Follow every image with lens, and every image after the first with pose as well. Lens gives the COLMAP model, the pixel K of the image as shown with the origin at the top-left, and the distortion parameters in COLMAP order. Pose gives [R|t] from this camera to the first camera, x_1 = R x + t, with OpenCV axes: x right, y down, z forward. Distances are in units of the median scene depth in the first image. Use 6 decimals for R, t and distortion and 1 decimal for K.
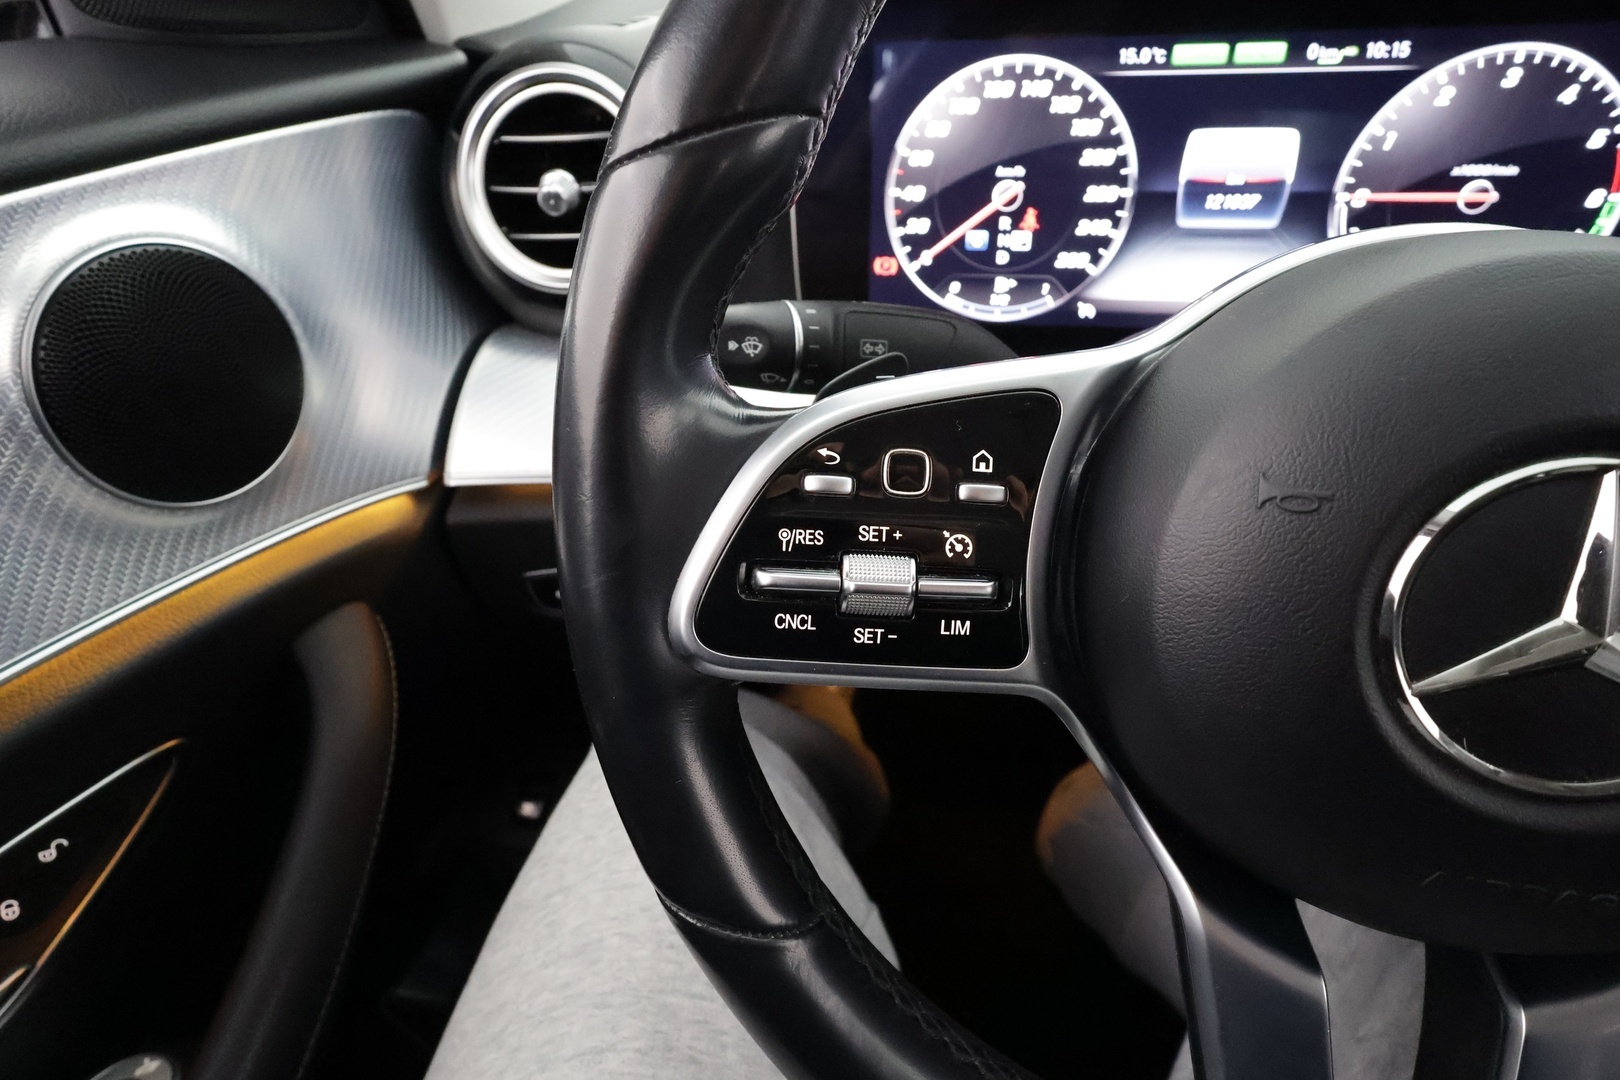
lens RADIAL K [[829.3, 0, 807.7], [0, 829.3, 543.8], [0, 0, 1]] dist [-0.004099, 0.002016]
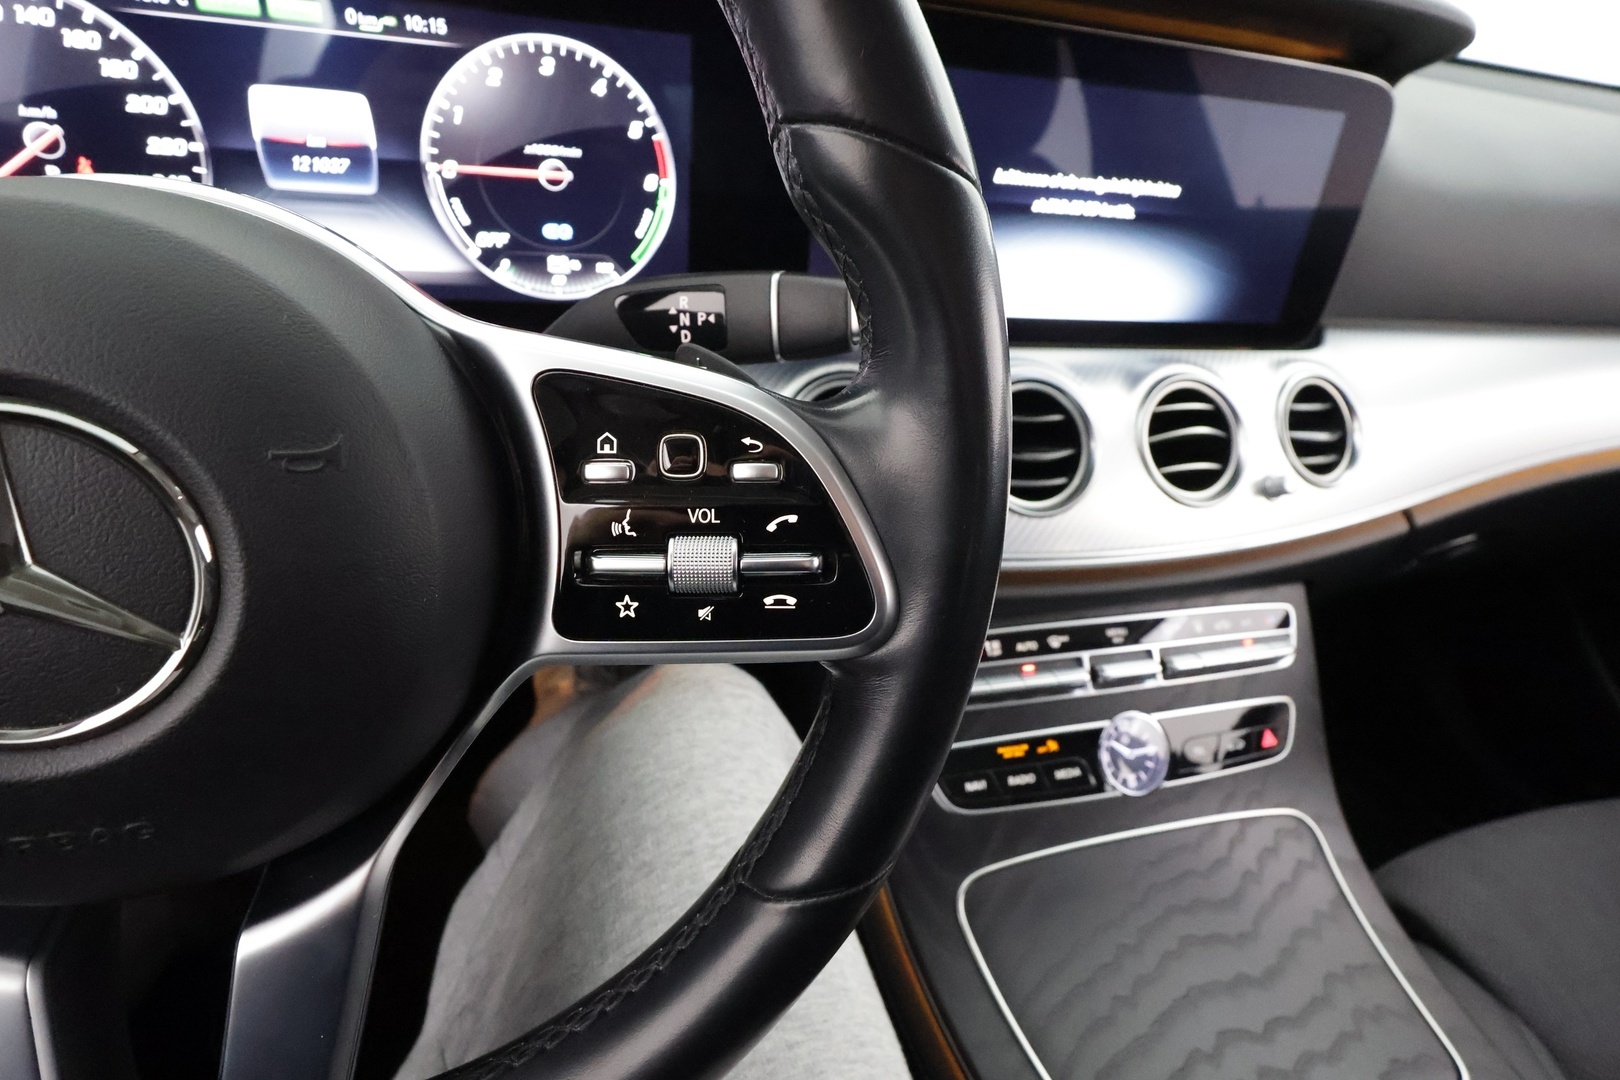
lens RADIAL K [[829.3, 0, 810.7], [0, 829.3, 538.8], [0, 0, 1]] dist [-0.004099, 0.002016]
pose [[0.894165, -0.121063, 0.431061, 0.585999], [0.112781, 0.992608, 0.044829, 0.049859], [-0.433302, 0.008531, 0.901209, -0.135789]]
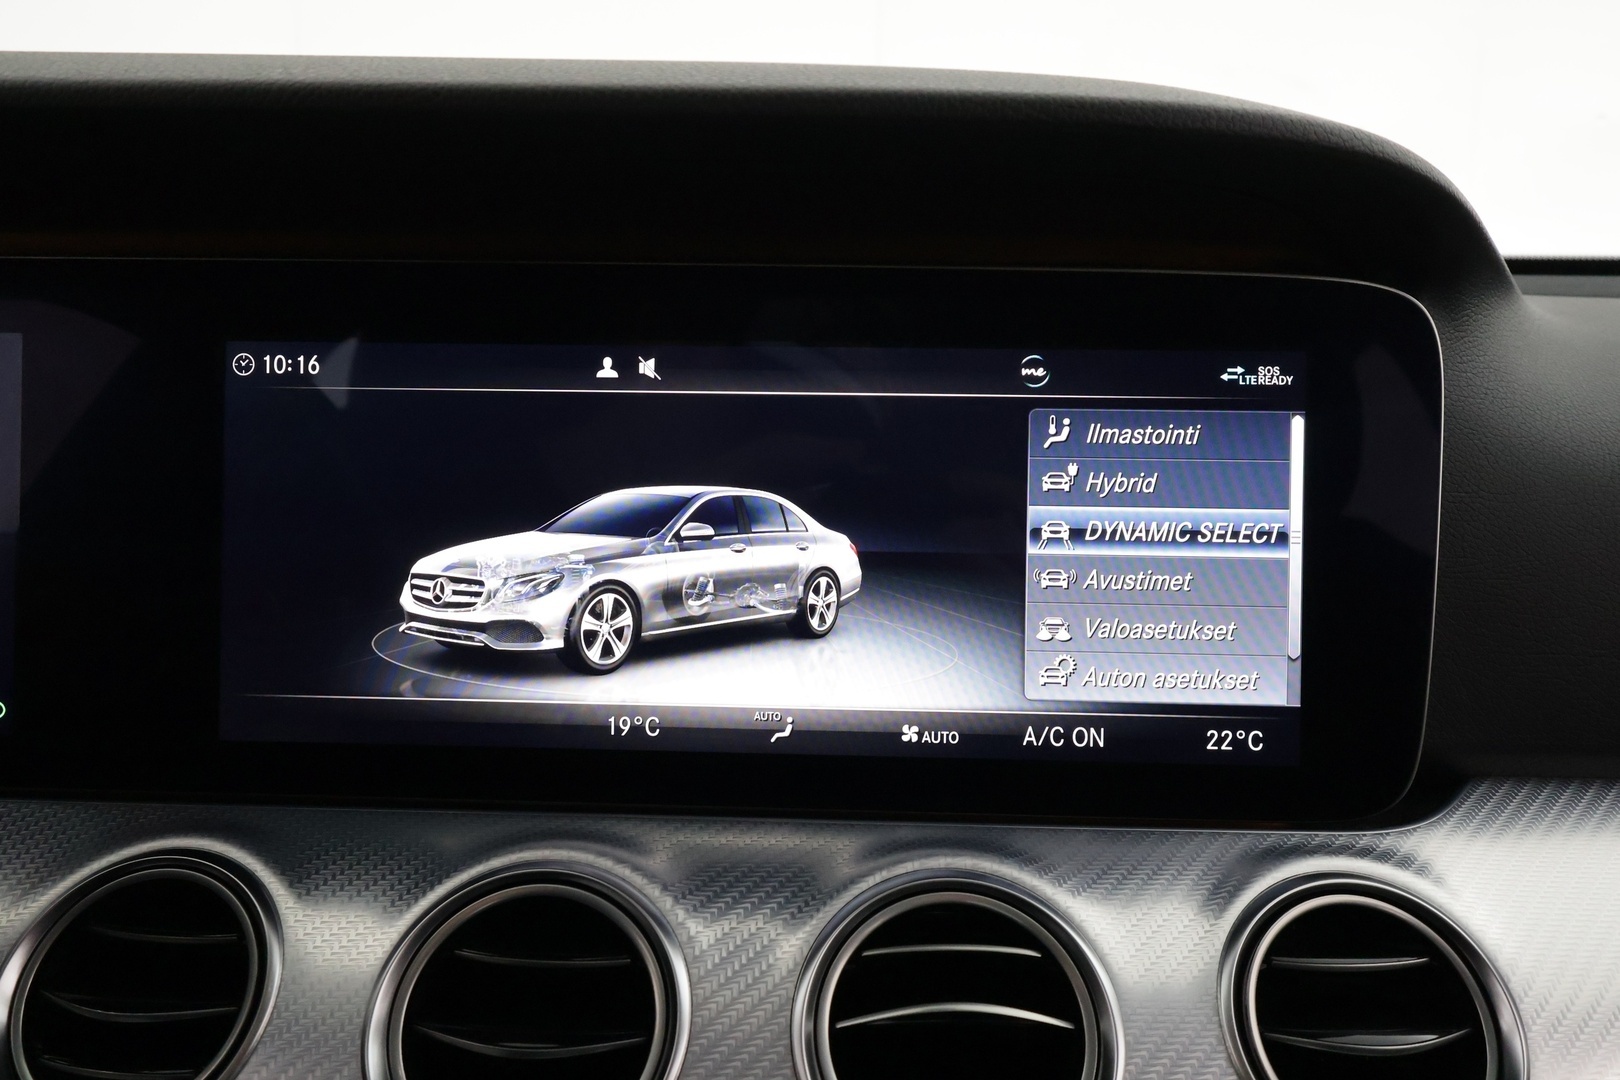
lens RADIAL K [[1262.6, 0, 809.2], [0, 1262.6, 539.1], [0, 0, 1]] dist [0.004171, 0.001380]
pose [[0.991979, 0.018887, 0.124980, 1.540386], [0.034932, 0.909302, -0.414669, 0.069494], [-0.121476, 0.415709, 0.901349, -0.101721]]
